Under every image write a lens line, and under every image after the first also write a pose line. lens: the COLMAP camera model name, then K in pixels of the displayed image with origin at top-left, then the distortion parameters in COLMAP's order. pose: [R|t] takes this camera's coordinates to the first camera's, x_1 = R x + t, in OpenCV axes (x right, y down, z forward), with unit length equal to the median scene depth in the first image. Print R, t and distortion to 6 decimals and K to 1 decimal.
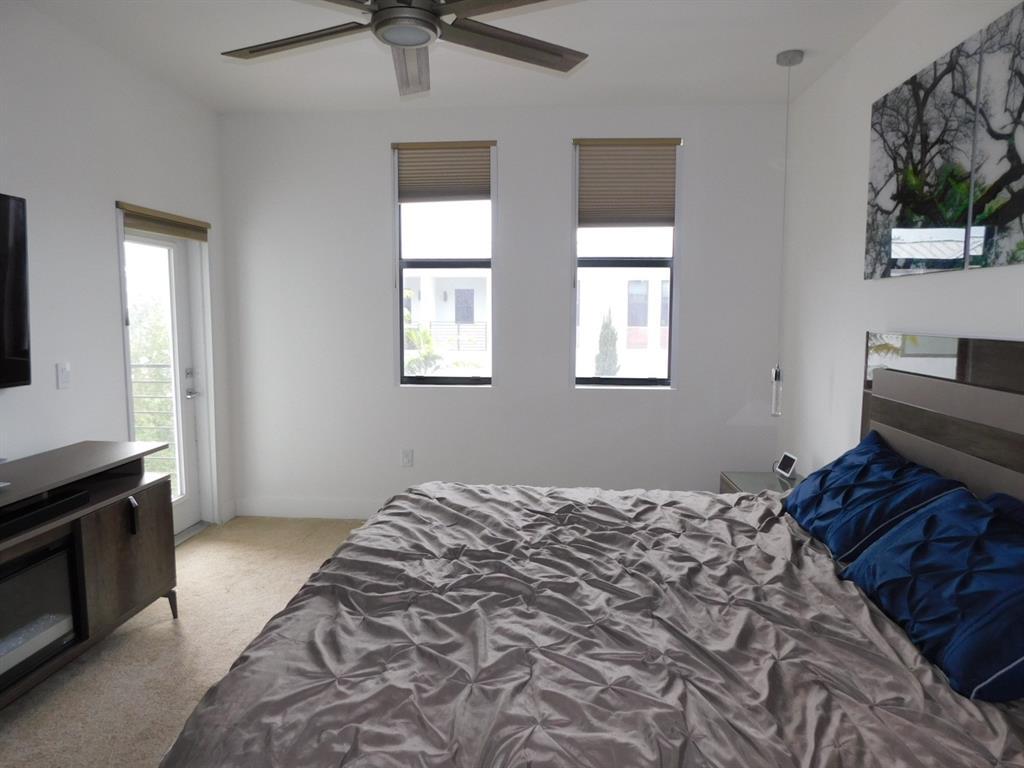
lens RADIAL K [[677.4, 0, 511.1], [0, 677.4, 383.5], [0, 0, 1]] dist [-0.061487, 0.052091]
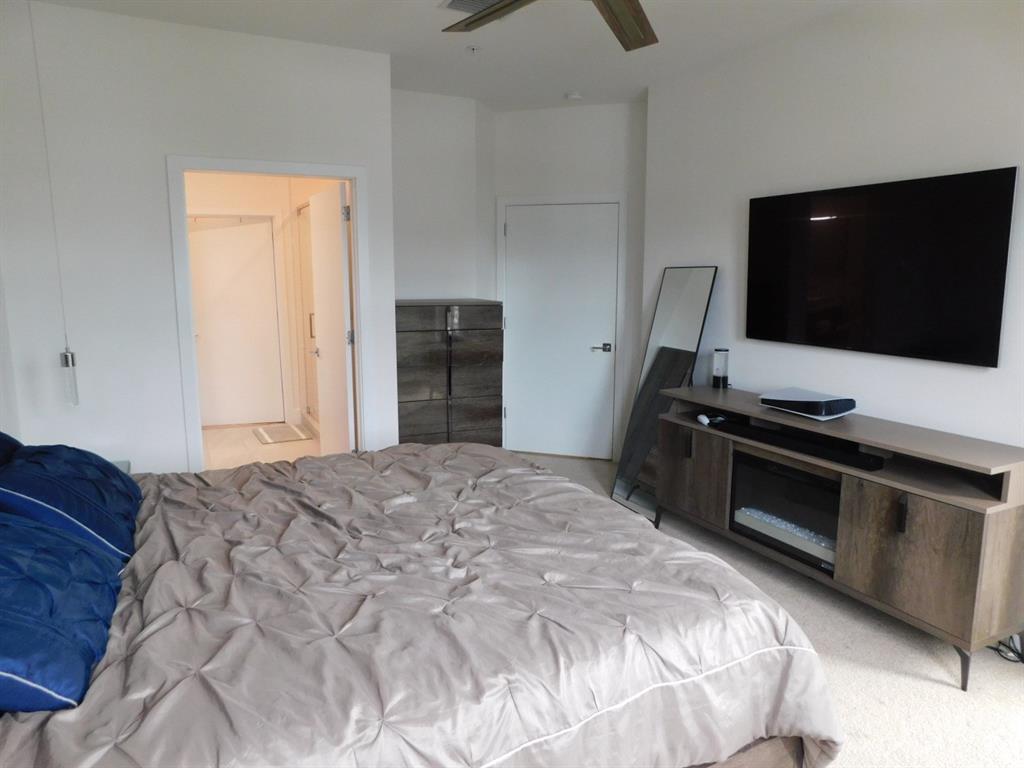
lens RADIAL K [[677.4, 0, 511.8], [0, 677.4, 380.8], [0, 0, 1]] dist [-0.061487, 0.052091]
pose [[-0.852619, 0.074765, -0.517156, 0.381841], [-0.063858, 0.967384, 0.245135, -0.180725], [0.518616, 0.242031, -0.820035, 1.530312]]
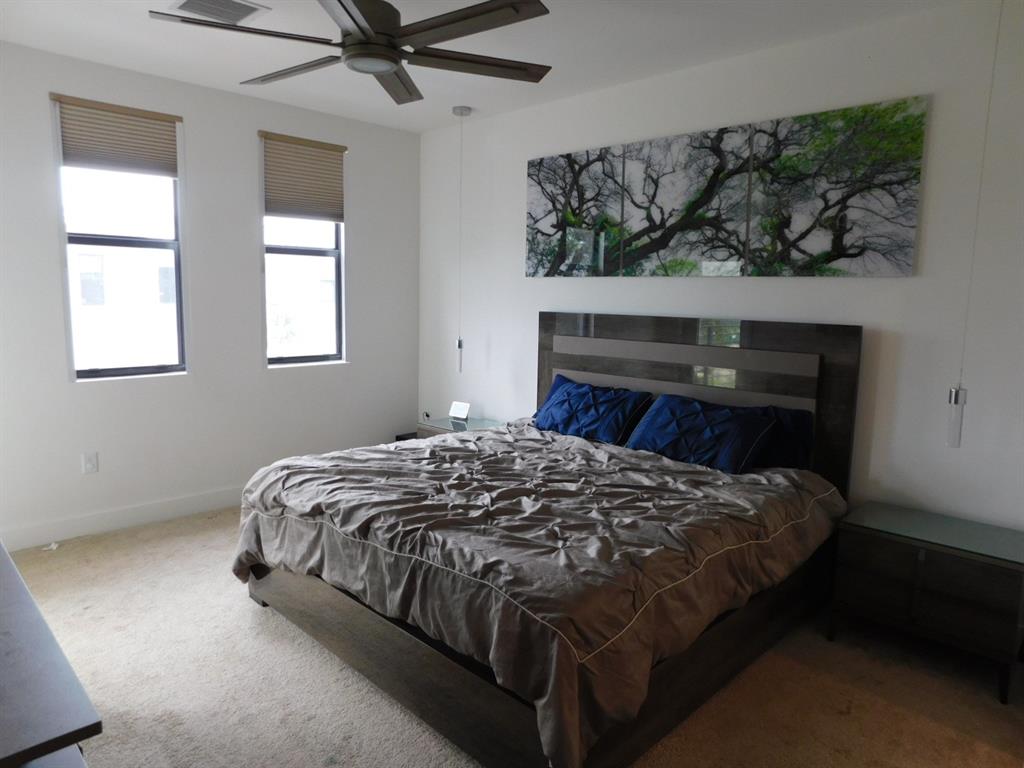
lens RADIAL K [[677.4, 0, 510.3], [0, 677.4, 385.9], [0, 0, 1]] dist [-0.061487, 0.052091]
pose [[0.643794, -0.096040, 0.759148, -0.783707], [0.066815, 0.995359, 0.069261, -0.021944], [-0.762276, 0.006133, 0.647223, 0.048474]]
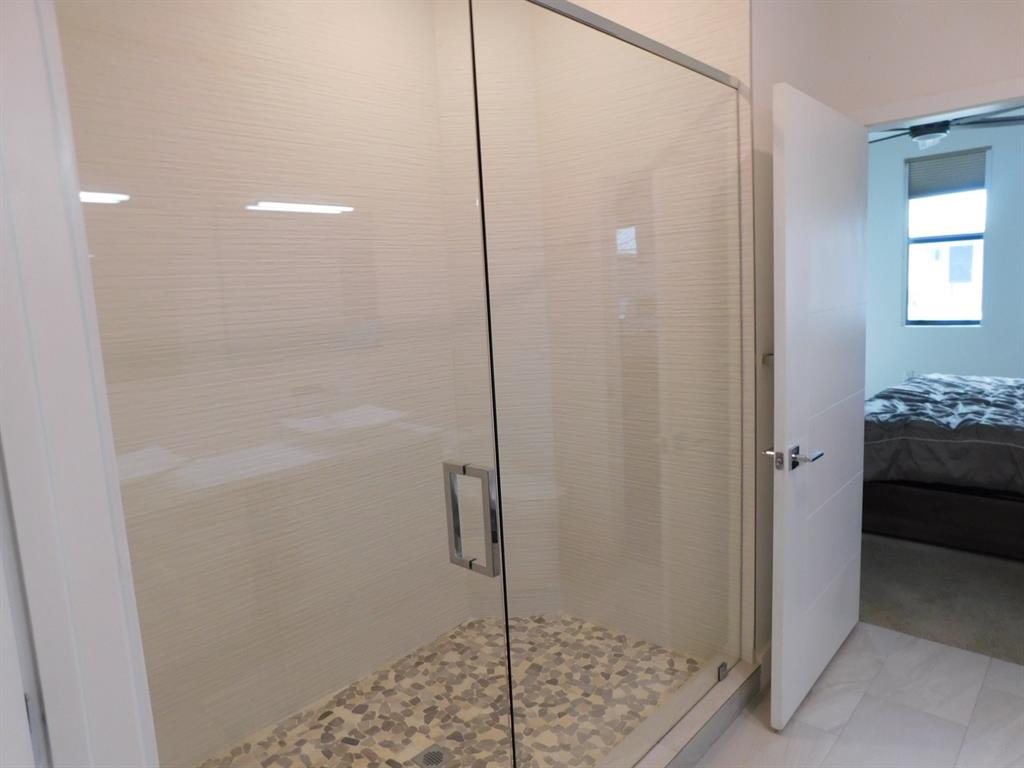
lens RADIAL K [[677.4, 0, 516.4], [0, 677.4, 384.6], [0, 0, 1]] dist [-0.061487, 0.052091]
pose [[0.793258, 0.036531, -0.607788, 0.083992], [-0.007699, 0.998721, 0.049980, 0.107819], [0.608837, -0.034968, 0.792525, -1.118975]]
